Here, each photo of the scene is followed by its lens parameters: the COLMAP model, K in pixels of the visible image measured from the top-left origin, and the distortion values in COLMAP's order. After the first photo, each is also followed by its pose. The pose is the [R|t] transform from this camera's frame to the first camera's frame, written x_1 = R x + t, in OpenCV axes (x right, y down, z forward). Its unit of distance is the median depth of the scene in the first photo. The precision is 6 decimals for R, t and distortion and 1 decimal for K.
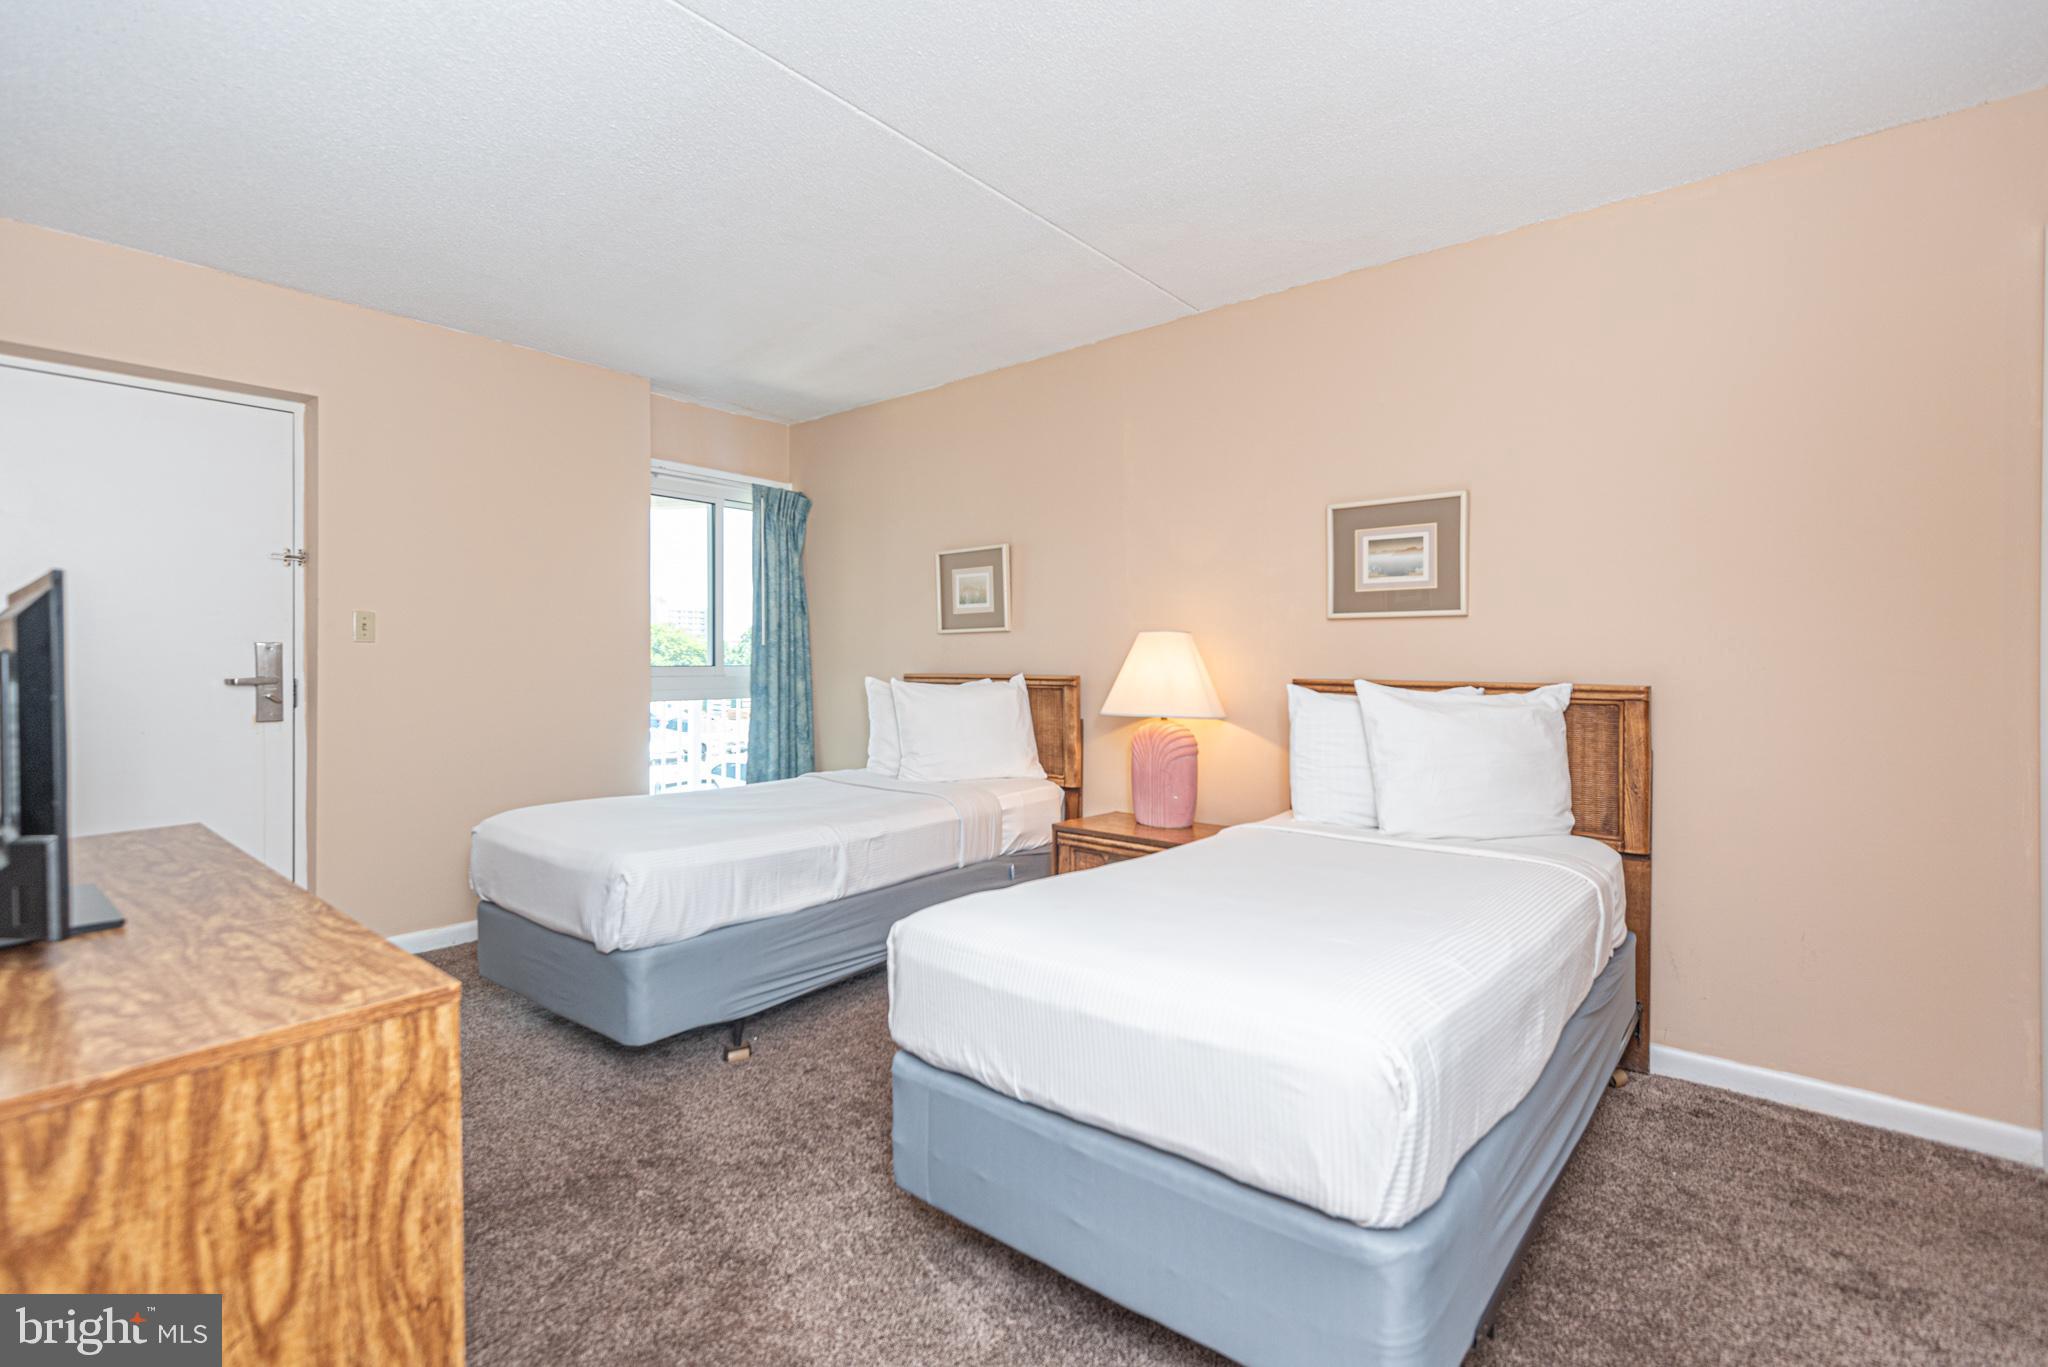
lens RADIAL K [[929.3, 0, 1035.0], [0, 929.3, 672.6], [0, 0, 1]] dist [0.033571, -0.013699]
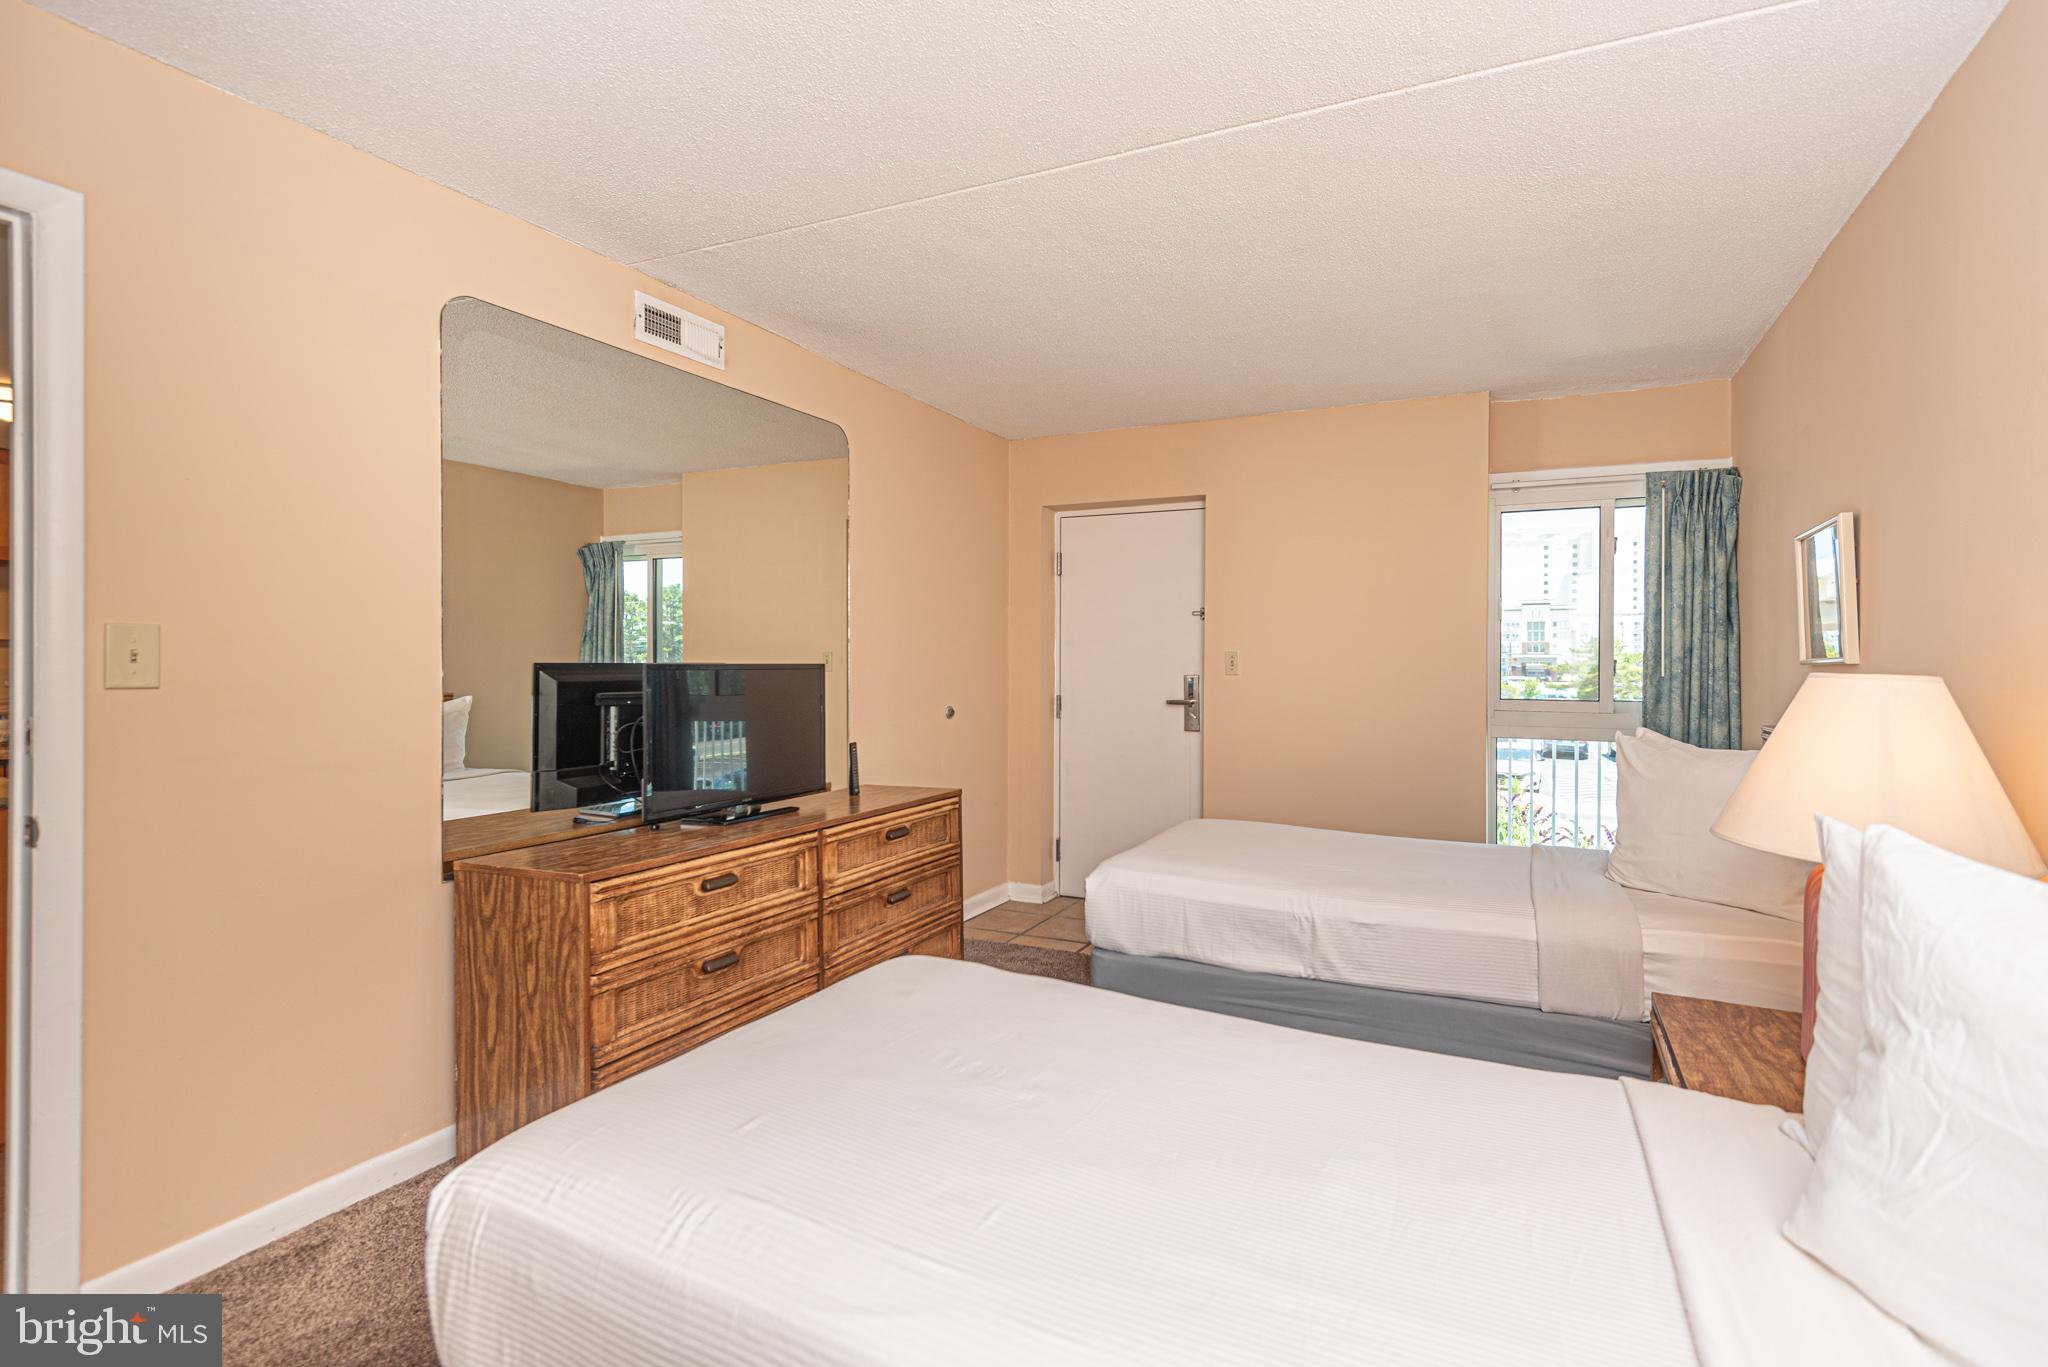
lens RADIAL K [[929.3, 0, 1035.0], [0, 929.3, 672.6], [0, 0, 1]] dist [0.033571, -0.013699]
pose [[0.274125, 0.008413, -0.961657, 1.336775], [-0.020076, 0.999794, 0.003024, -0.104586], [0.961485, 0.018477, 0.274237, 1.187237]]
